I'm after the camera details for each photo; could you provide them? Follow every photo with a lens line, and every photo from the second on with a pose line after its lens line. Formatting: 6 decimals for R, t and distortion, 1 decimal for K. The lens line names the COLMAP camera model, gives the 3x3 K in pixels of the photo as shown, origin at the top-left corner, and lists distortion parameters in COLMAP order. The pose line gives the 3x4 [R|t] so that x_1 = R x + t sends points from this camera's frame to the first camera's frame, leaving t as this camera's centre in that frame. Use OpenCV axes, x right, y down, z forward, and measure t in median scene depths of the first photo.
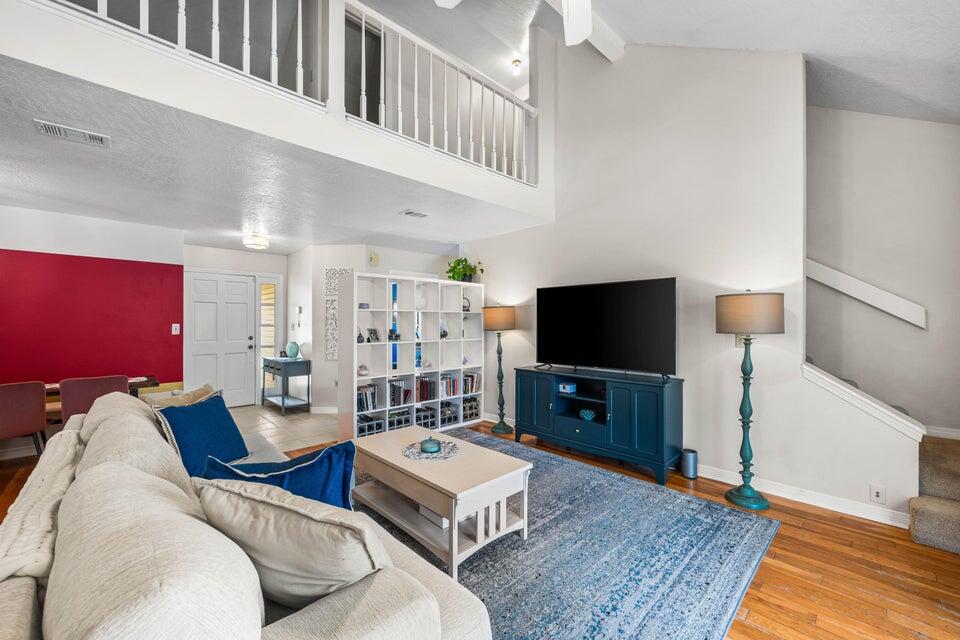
lens RADIAL K [[382.5, 0, 480.1], [0, 382.5, 322.0], [0, 0, 1]] dist [-0.000803, -0.000139]
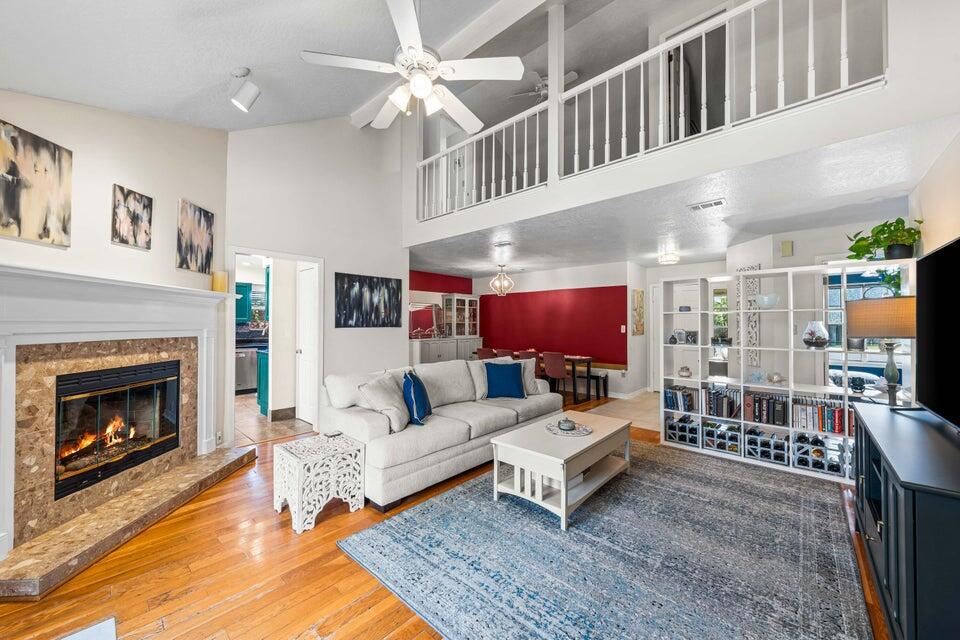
lens RADIAL K [[352.3, 0, 480.0], [0, 352.3, 320.0], [0, 0, 1]] dist [0.000317, -0.000019]
pose [[0.074892, -0.010709, -0.997134, 0.674218], [0.000720, 0.999943, -0.010685, -0.002488], [0.997191, 0.000083, 0.074896, 0.434032]]
